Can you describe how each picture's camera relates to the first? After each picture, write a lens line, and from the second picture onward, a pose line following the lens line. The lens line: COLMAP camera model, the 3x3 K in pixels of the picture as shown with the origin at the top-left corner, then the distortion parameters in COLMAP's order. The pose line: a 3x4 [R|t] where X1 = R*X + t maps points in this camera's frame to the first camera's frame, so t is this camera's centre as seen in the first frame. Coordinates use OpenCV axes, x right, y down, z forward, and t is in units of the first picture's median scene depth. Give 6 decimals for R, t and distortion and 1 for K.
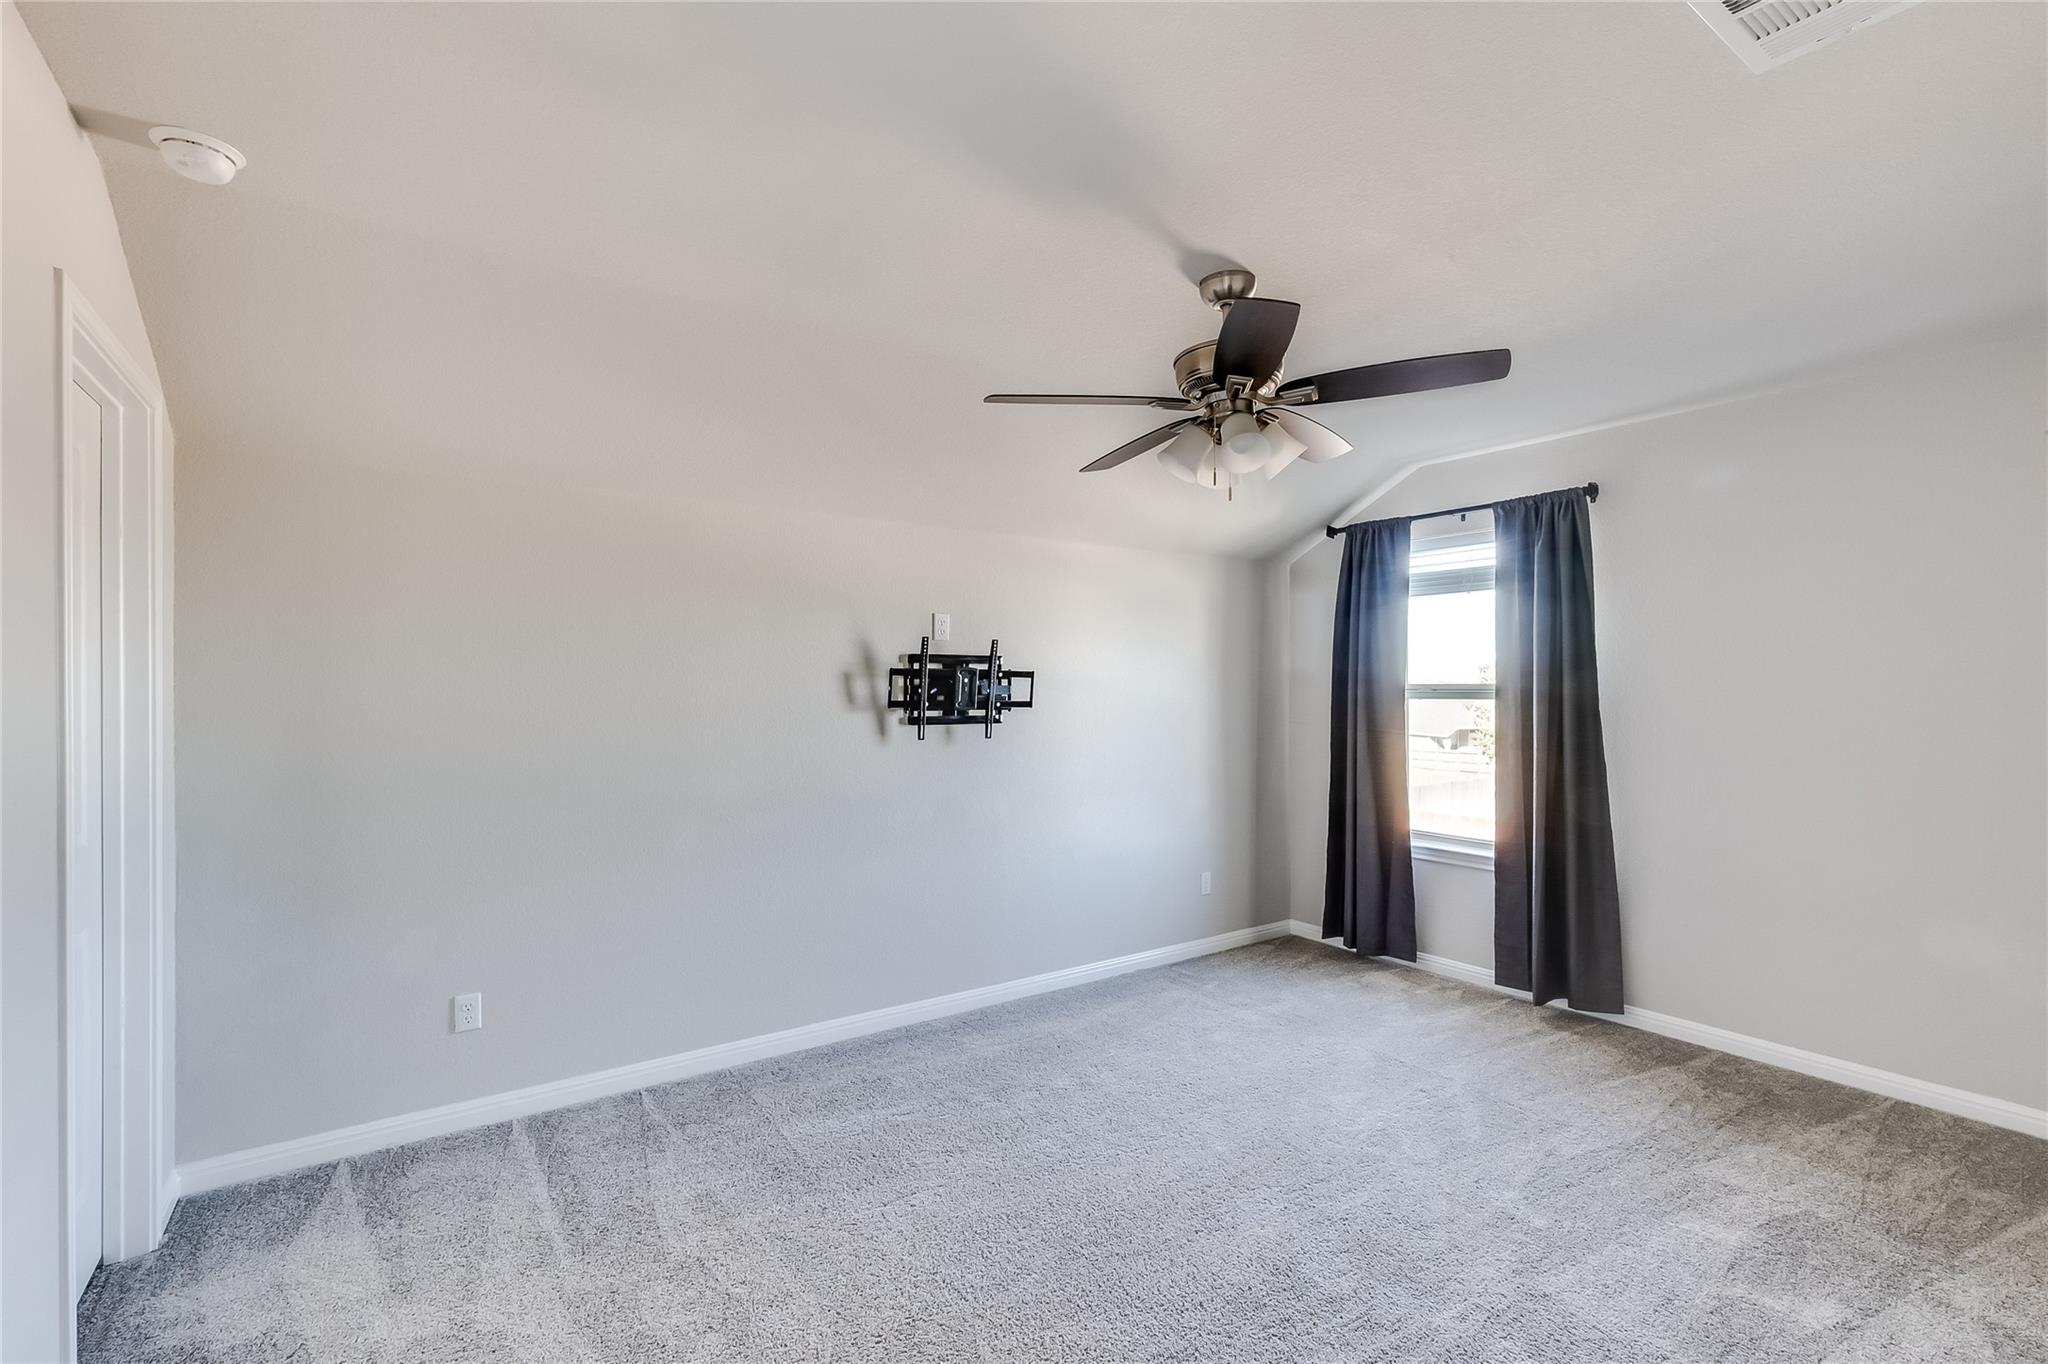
lens RADIAL K [[939.7, 0, 1024.7], [0, 939.7, 688.5], [0, 0, 1]] dist [0.003942, 0.000191]
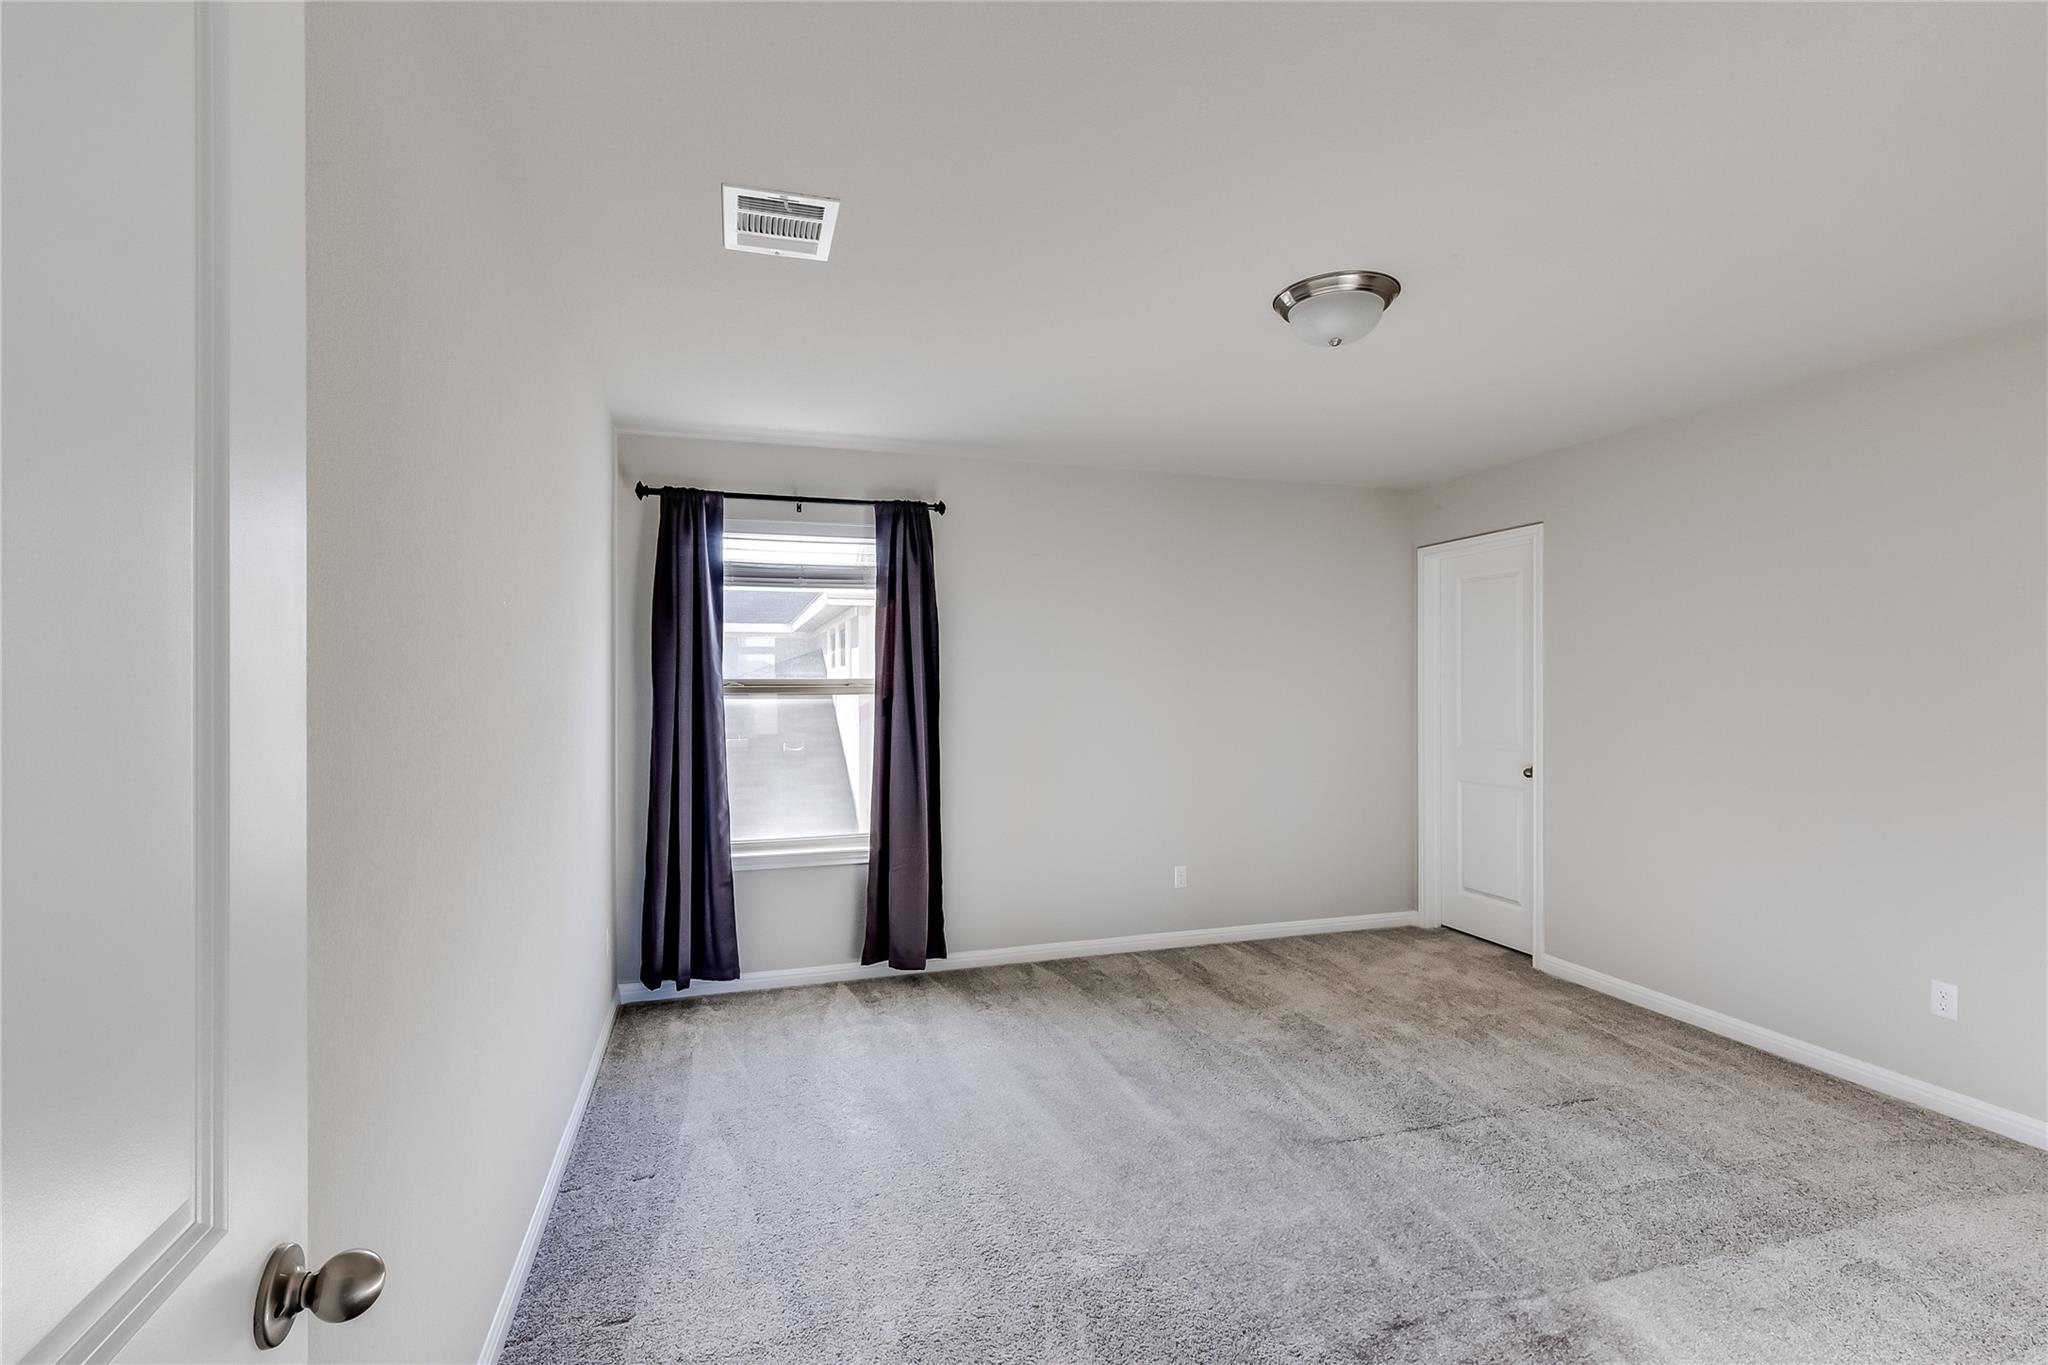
lens RADIAL K [[939.7, 0, 1024.7], [0, 939.7, 689.0], [0, 0, 1]] dist [0.003942, 0.000191]
pose [[0.288685, -0.005947, 0.957406, -0.395128], [0.008367, 0.999958, 0.003688, 0.003506], [-0.957388, 0.006946, 0.288723, 0.510630]]
